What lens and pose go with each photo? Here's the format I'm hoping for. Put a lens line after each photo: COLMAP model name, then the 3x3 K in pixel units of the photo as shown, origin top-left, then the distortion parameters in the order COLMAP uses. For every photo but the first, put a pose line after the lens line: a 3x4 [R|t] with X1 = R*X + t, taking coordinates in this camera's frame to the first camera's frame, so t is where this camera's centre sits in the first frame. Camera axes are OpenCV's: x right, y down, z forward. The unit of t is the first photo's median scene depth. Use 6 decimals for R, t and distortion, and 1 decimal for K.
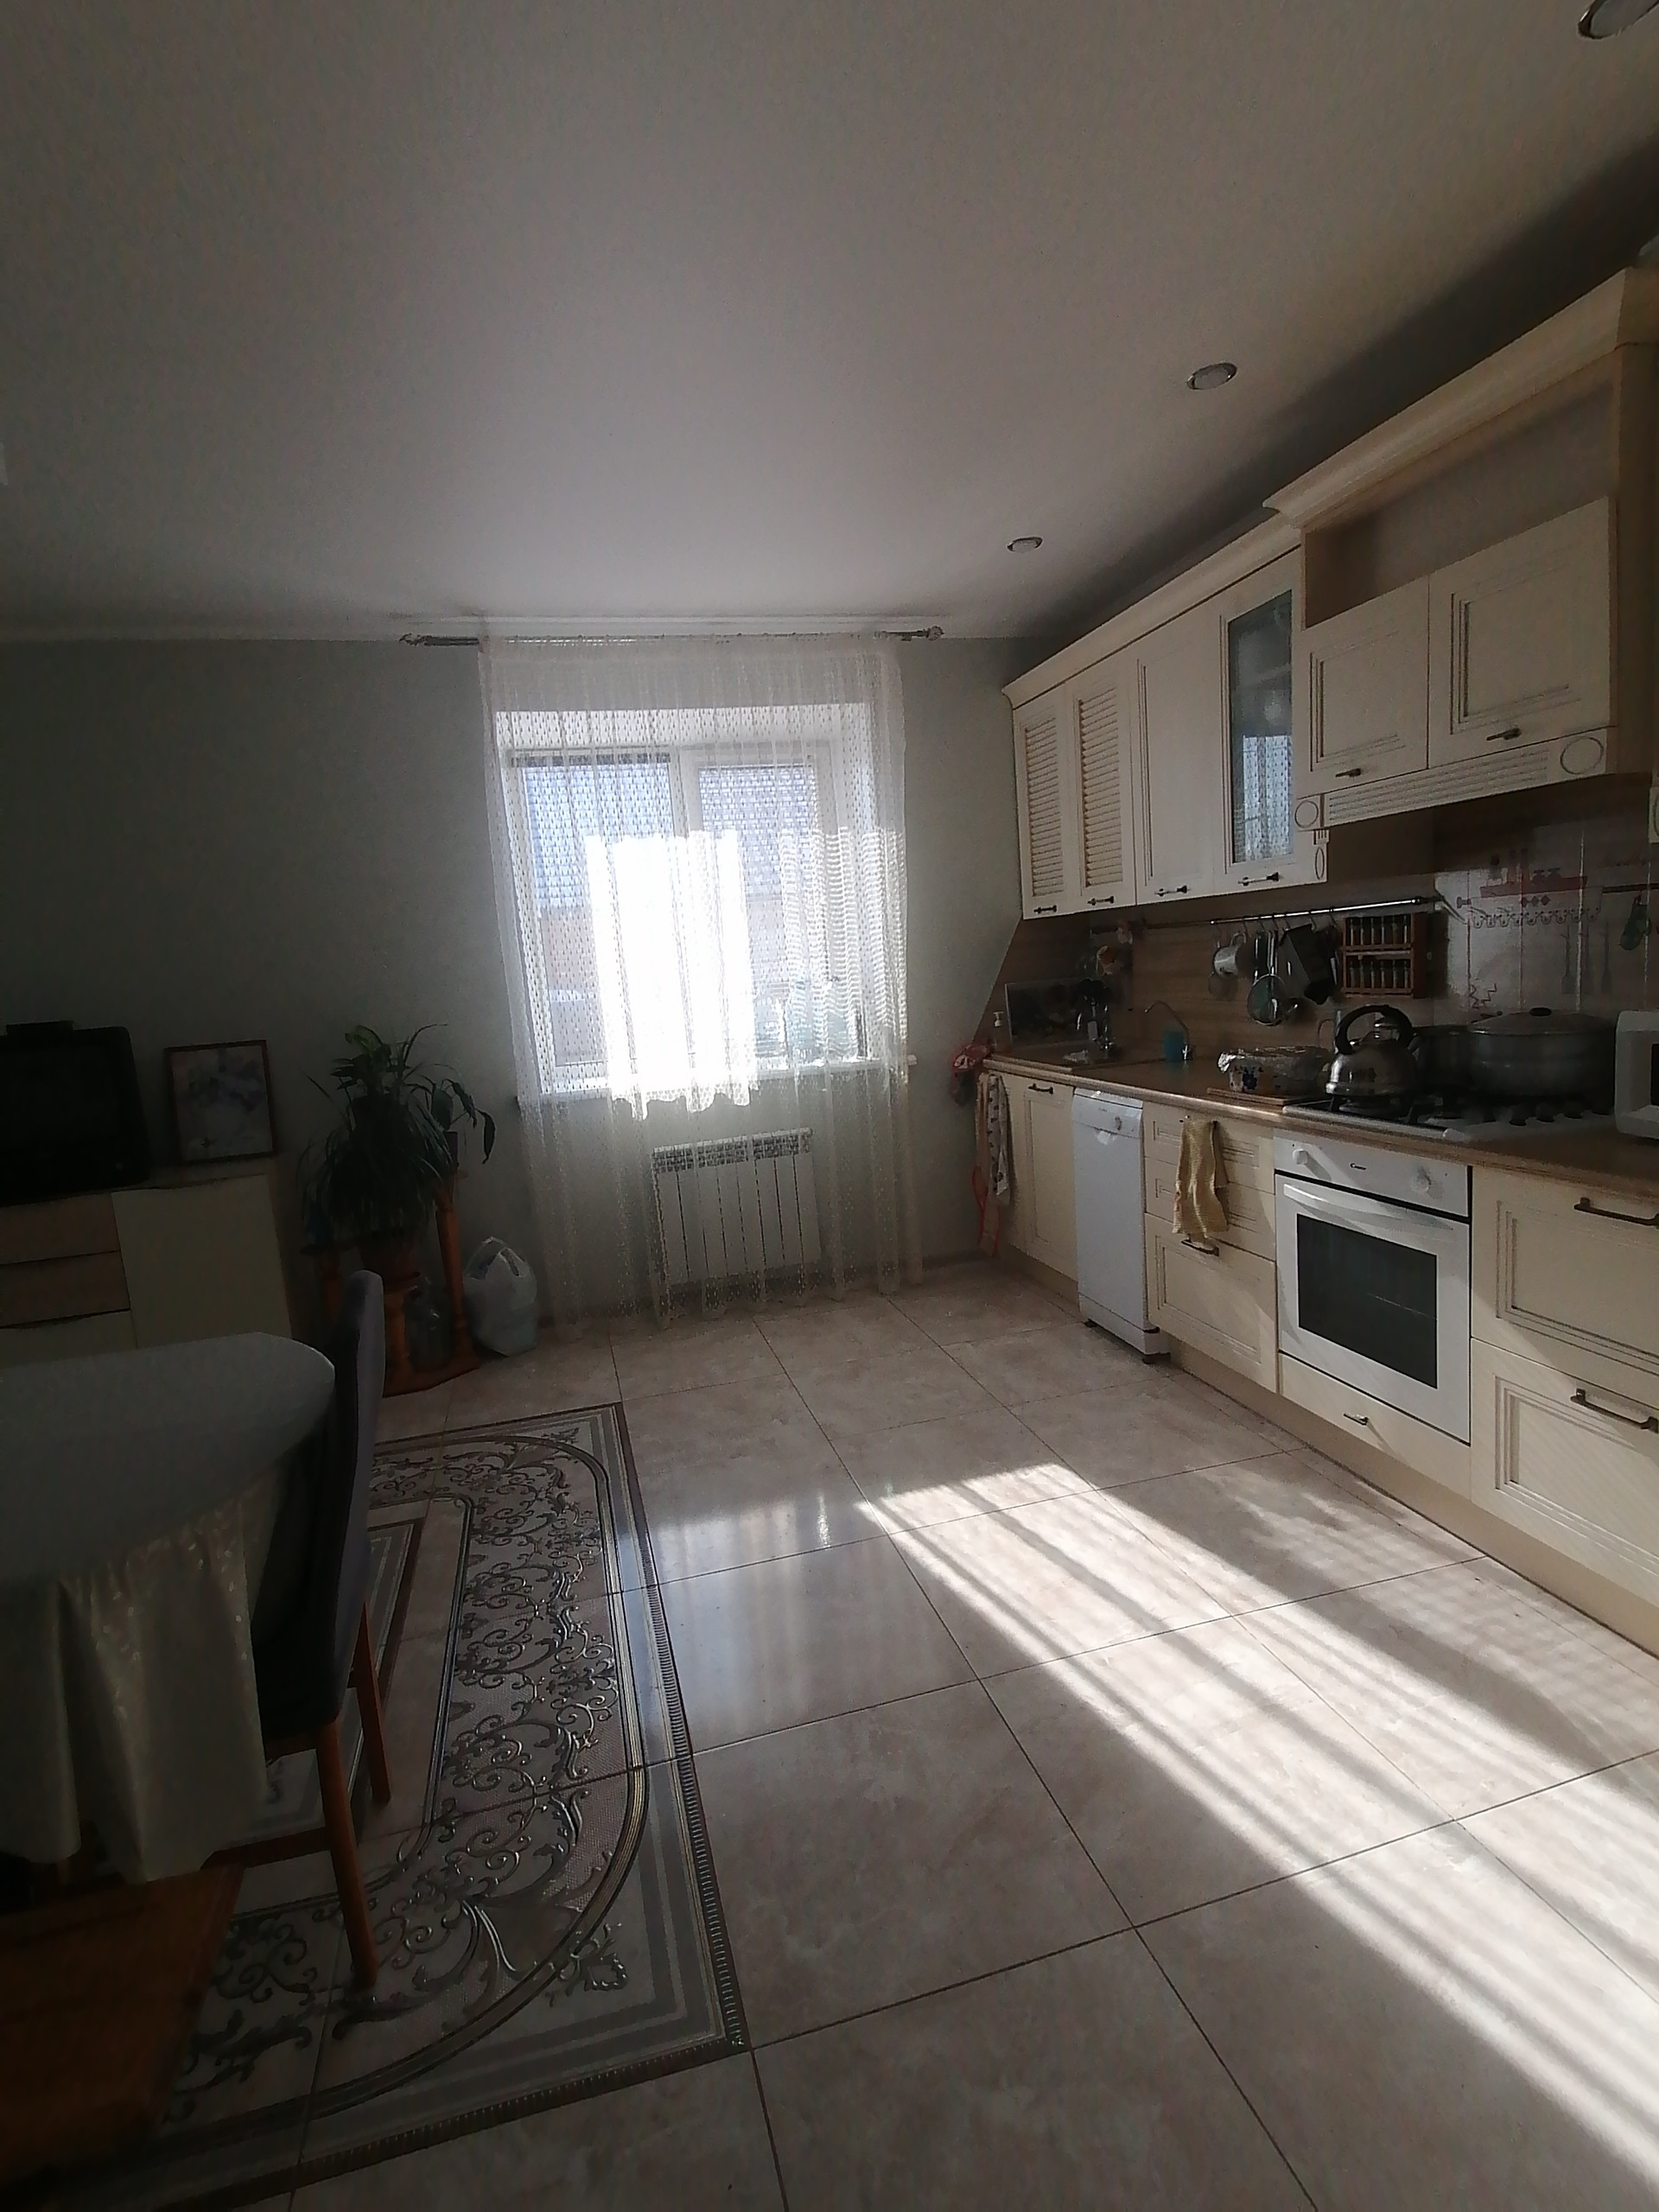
lens RADIAL K [[1075.7, 0, 817.5], [0, 1075.7, 1118.7], [0, 0, 1]] dist [0.022756, -0.000012]
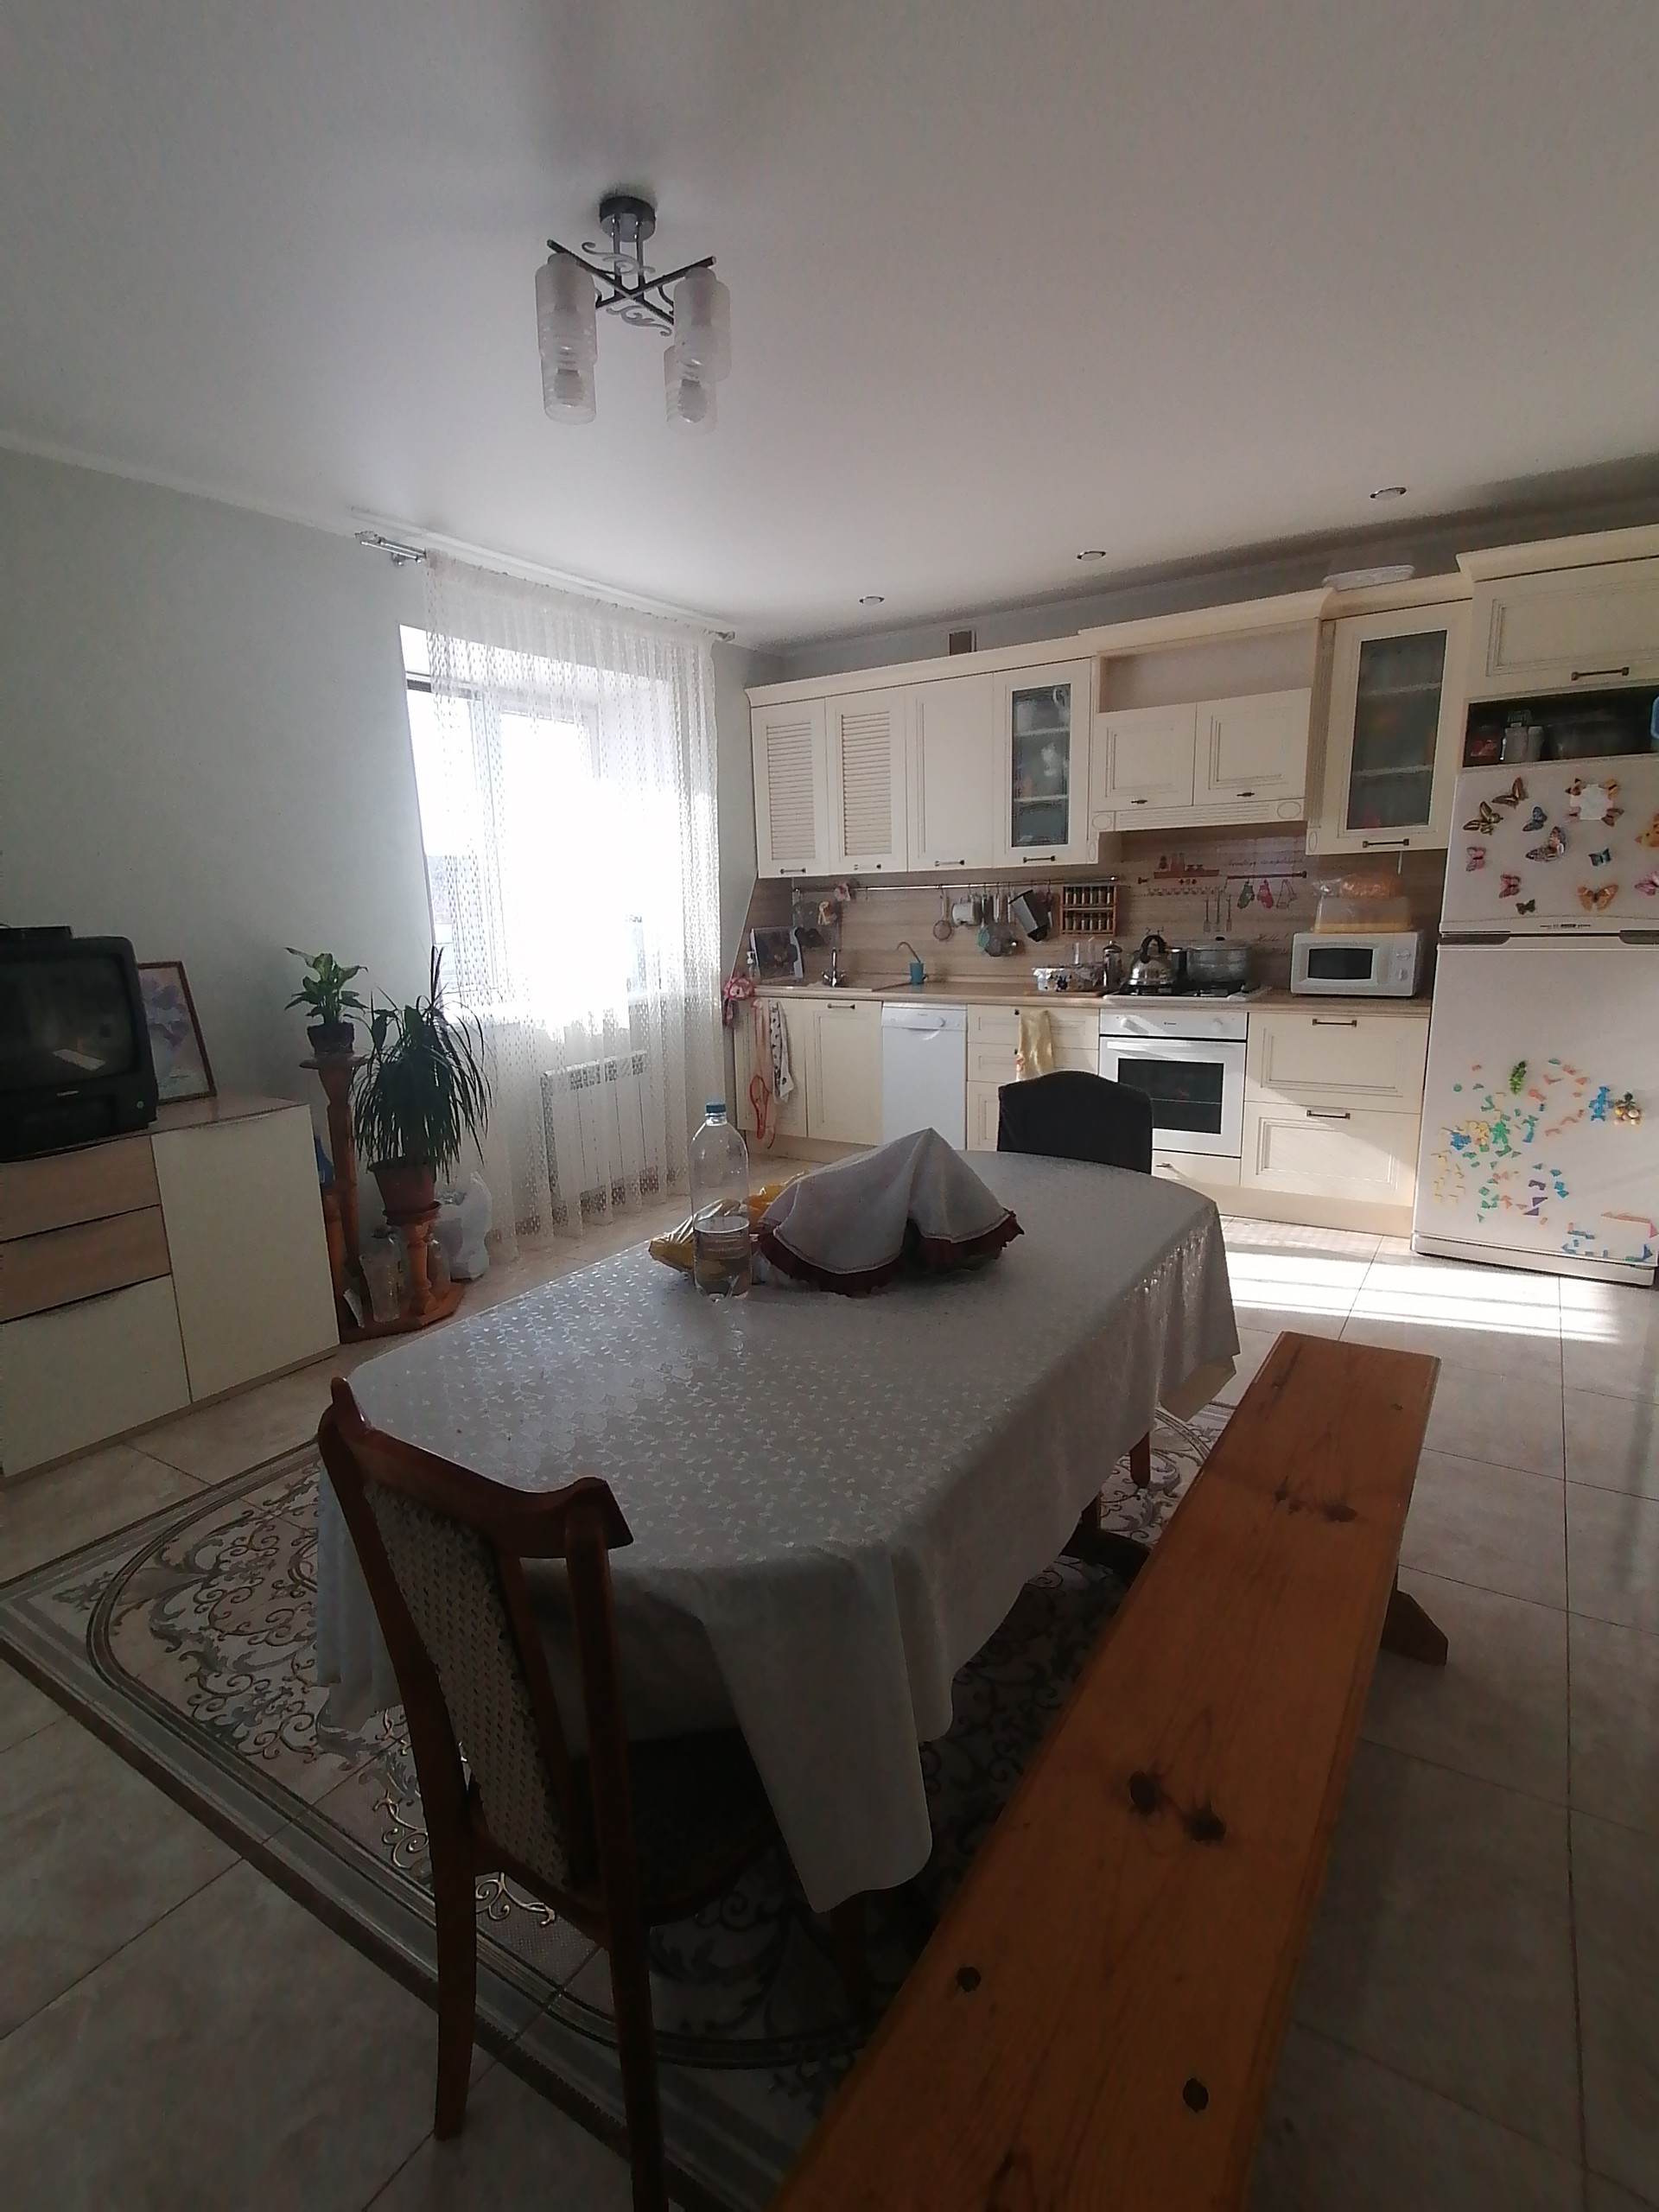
lens RADIAL K [[1075.7, 0, 817.5], [0, 1075.7, 1118.7], [0, 0, 1]] dist [0.022756, -0.000012]
pose [[0.740023, -0.085882, 0.667076, -0.812500], [0.074634, 0.996174, 0.045456, 0.054704], [-0.668428, 0.016148, 0.743602, 0.039755]]
